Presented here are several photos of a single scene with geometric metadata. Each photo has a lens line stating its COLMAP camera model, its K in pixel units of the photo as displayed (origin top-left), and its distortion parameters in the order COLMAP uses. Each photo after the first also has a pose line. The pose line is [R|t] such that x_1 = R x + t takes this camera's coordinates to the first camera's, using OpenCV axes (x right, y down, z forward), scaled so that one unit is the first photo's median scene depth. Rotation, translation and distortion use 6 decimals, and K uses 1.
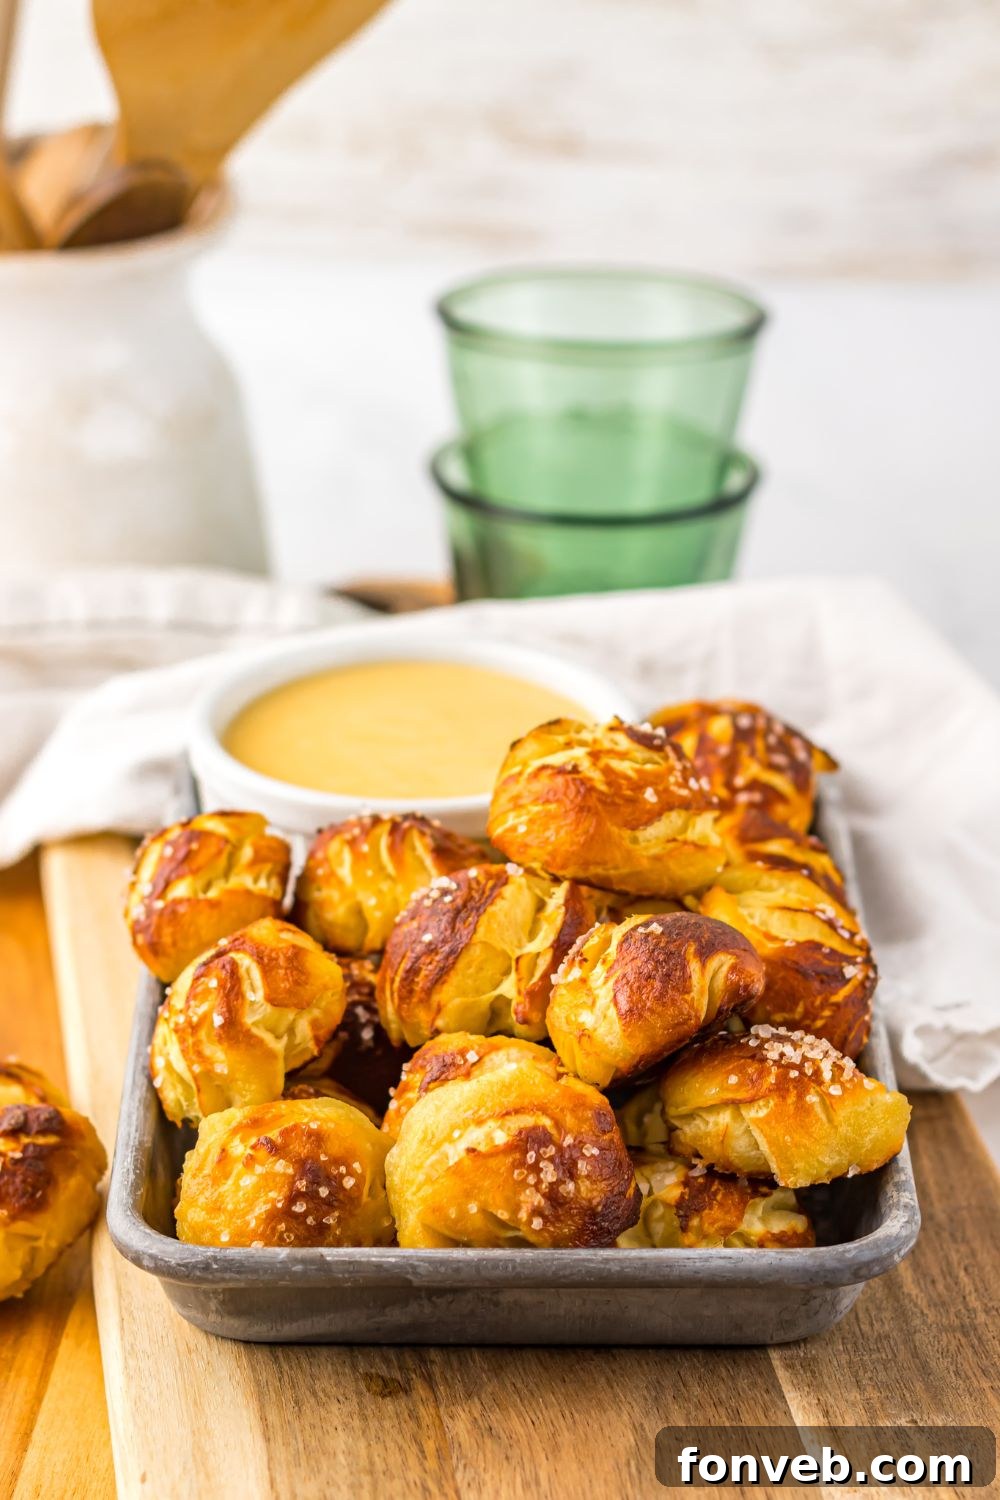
lens RADIAL K [[4345.0, 0, 499.4], [0, 4345.0, 589.5], [0, 0, 1]] dist [-0.047488, -1.129488]
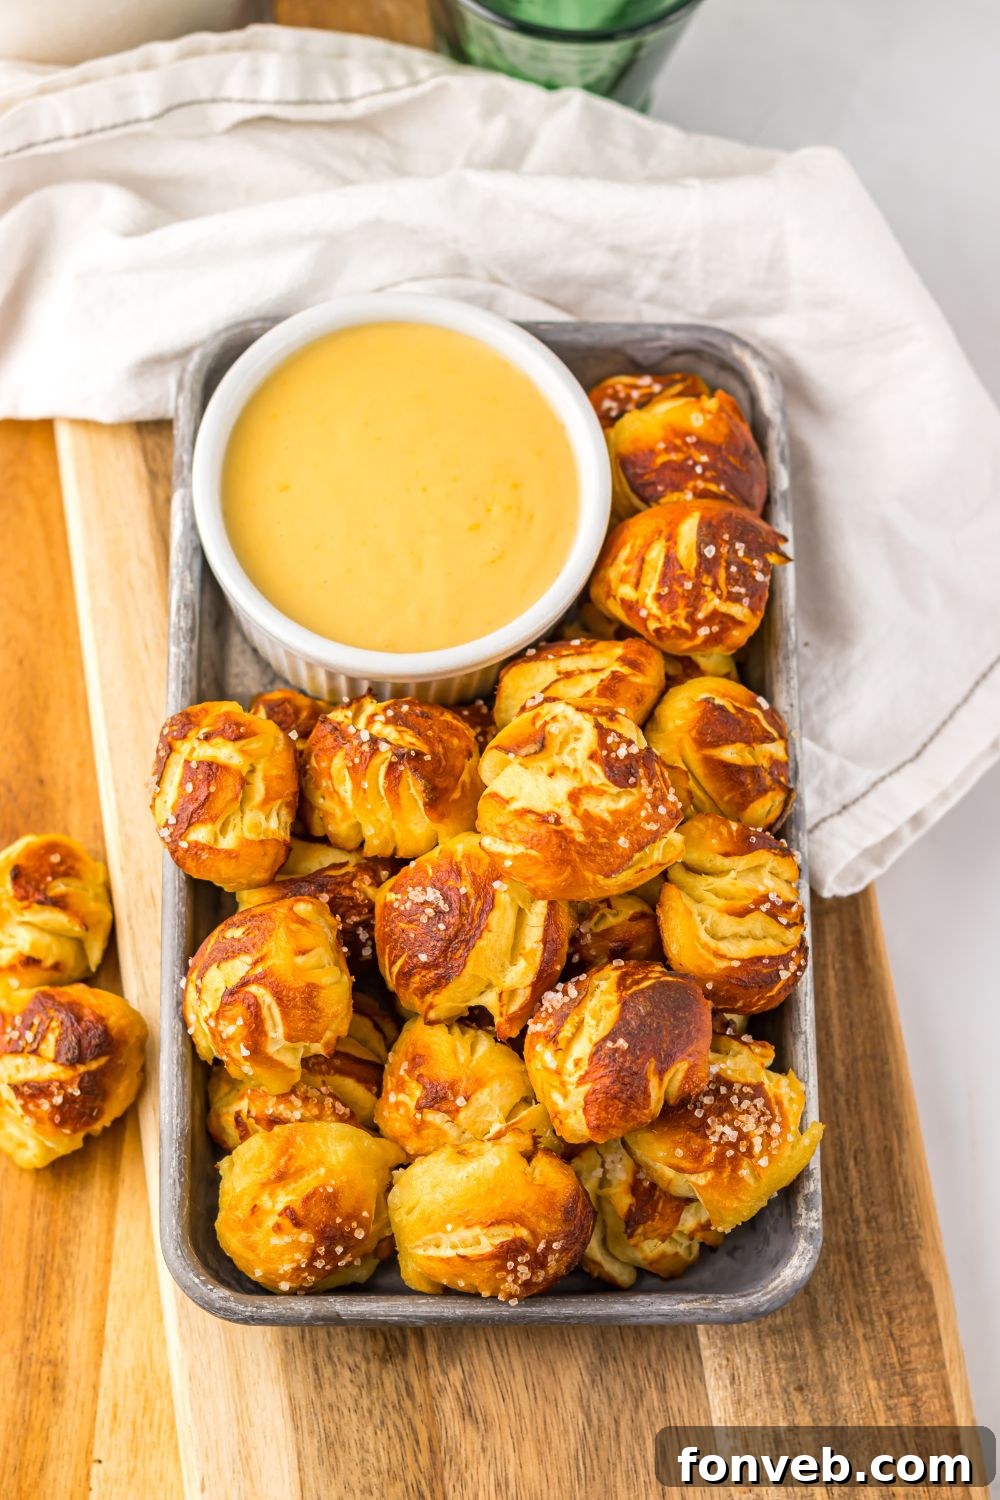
lens RADIAL K [[3721.7, 0, 453.7], [0, 3721.7, 743.2], [0, 0, 1]] dist [-0.055662, -0.816105]
pose [[0.999343, 0.010171, 0.034777, -0.044092], [-0.032789, 0.662342, 0.748484, -0.709517], [-0.015421, -0.749133, 0.662240, 0.394991]]
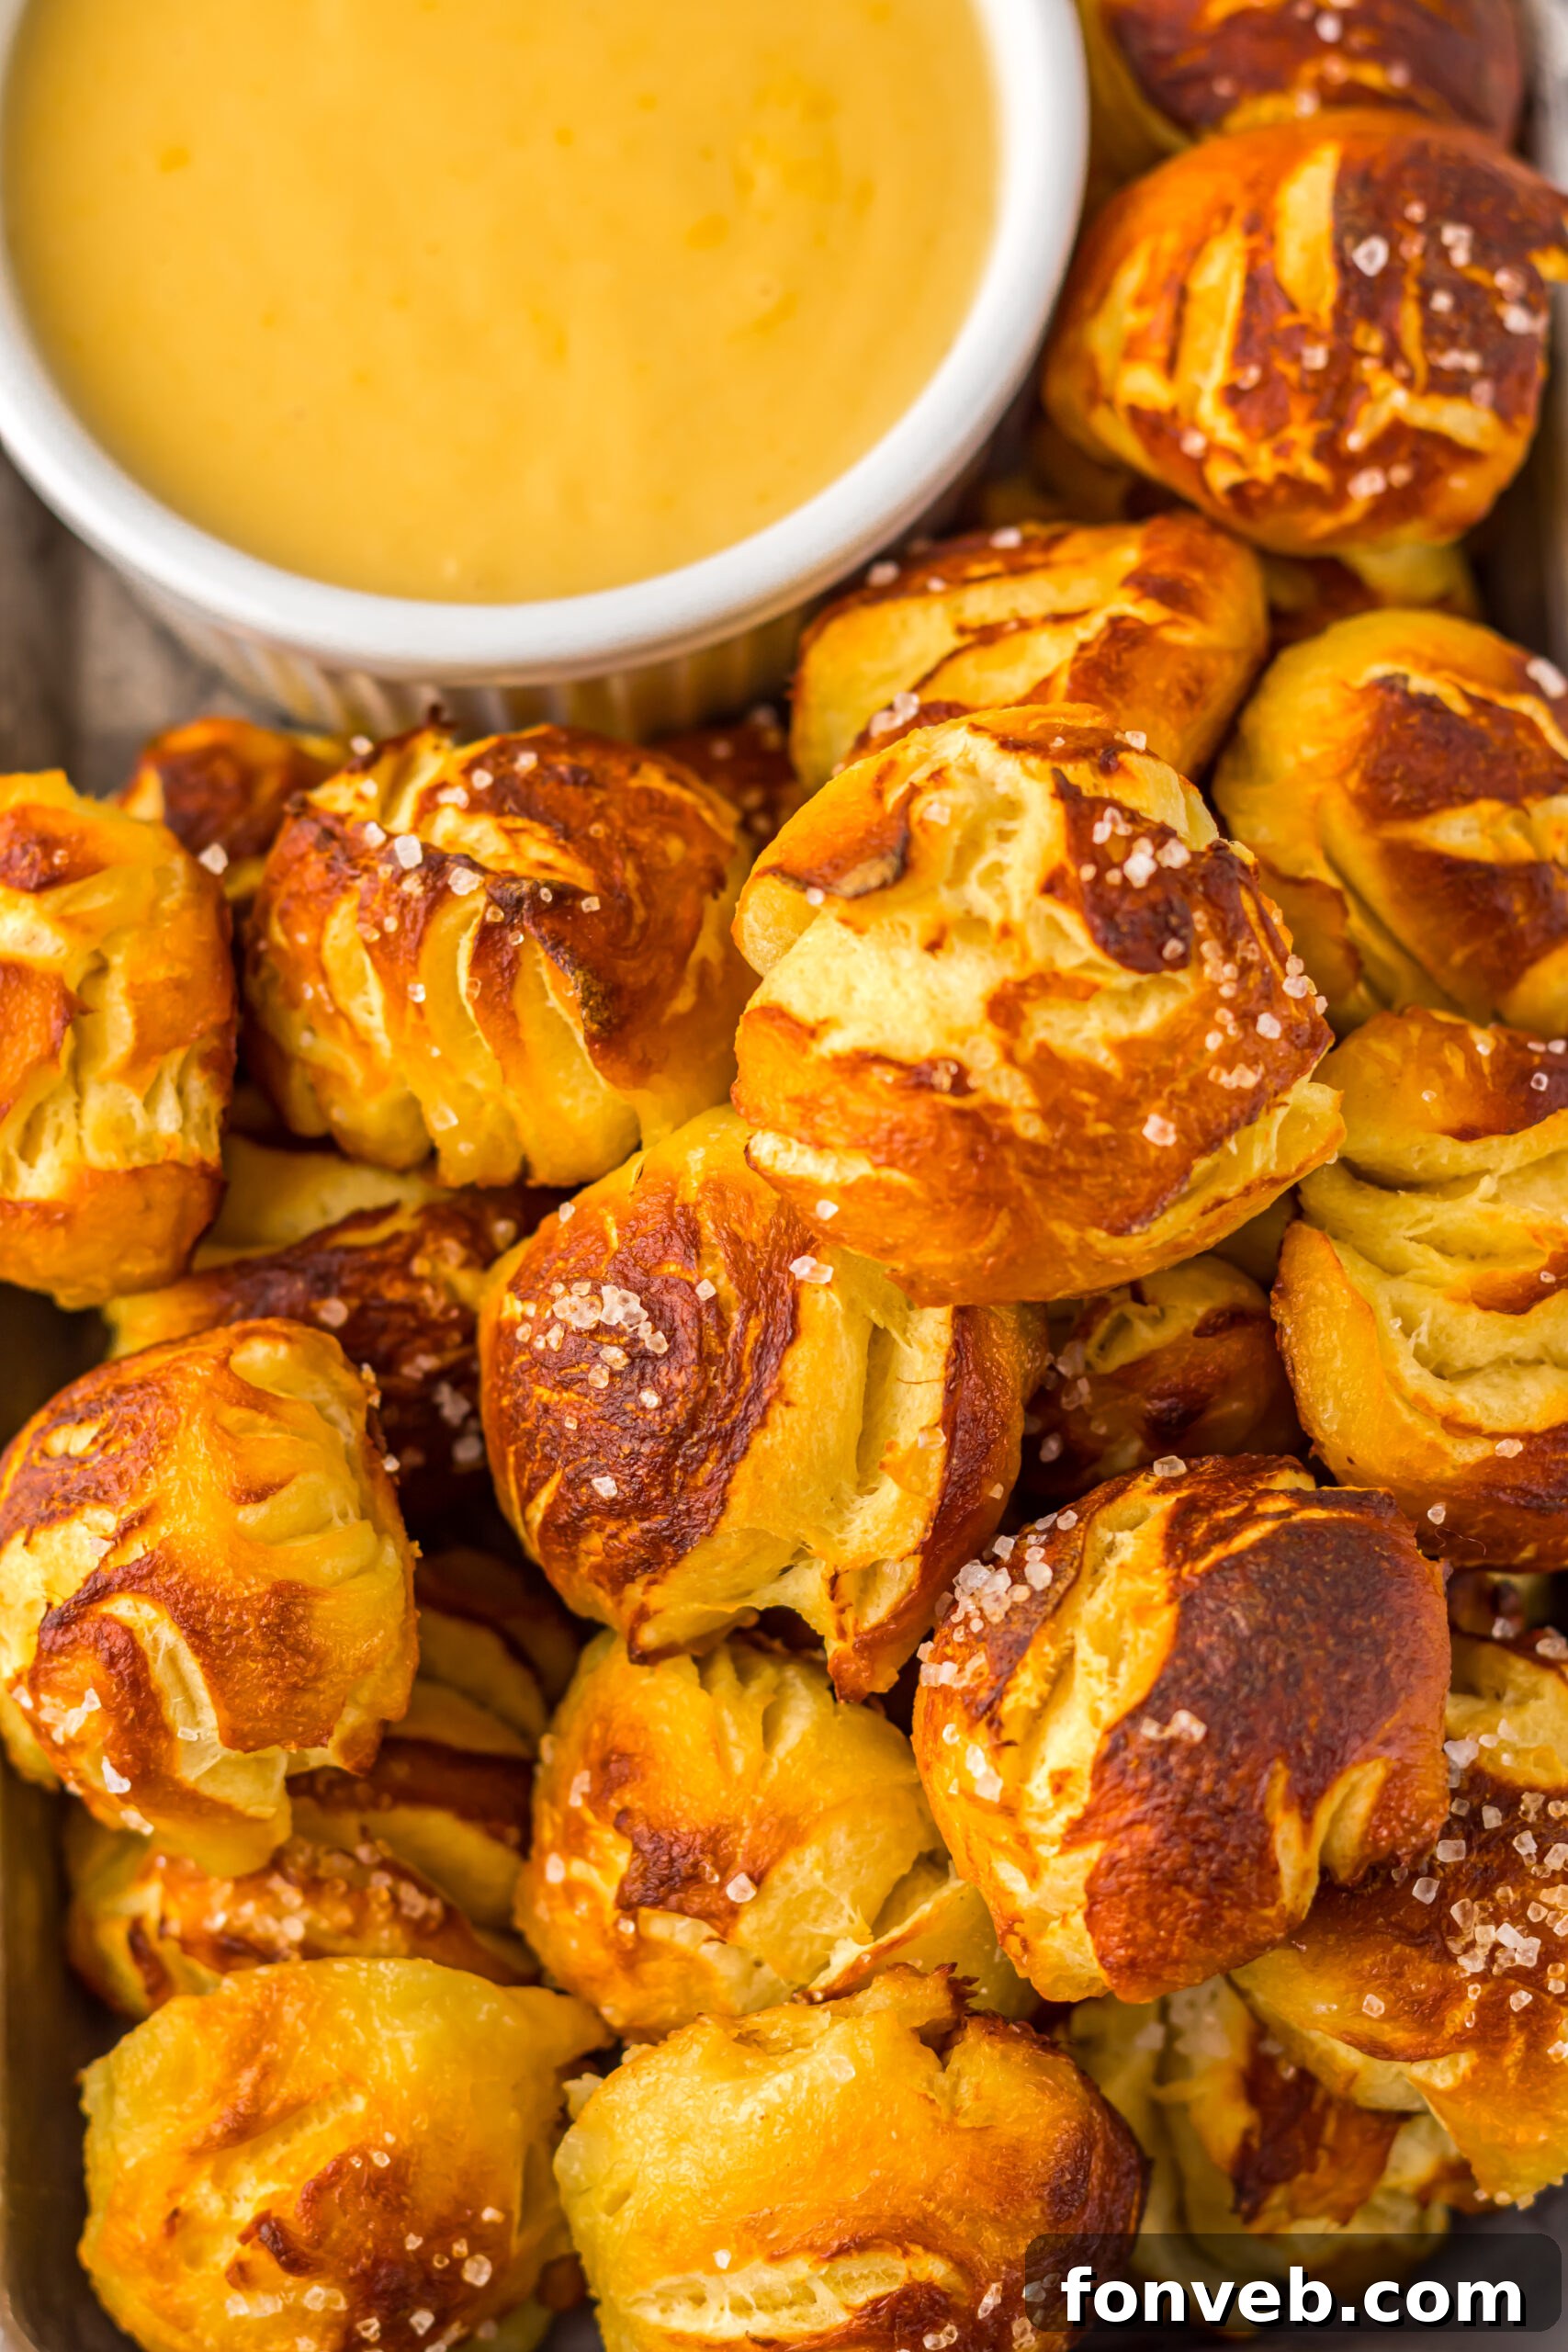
lens RADIAL K [[6058.4, 0, 738.4], [0, 6058.4, 1128.6], [0, 0, 1]] dist [-0.124065, -0.259530]
pose [[0.998418, -0.052752, -0.019440, 0.008468], [0.047083, 0.595604, 0.801897, -0.393181], [-0.030723, -0.801544, 0.597146, 0.704935]]
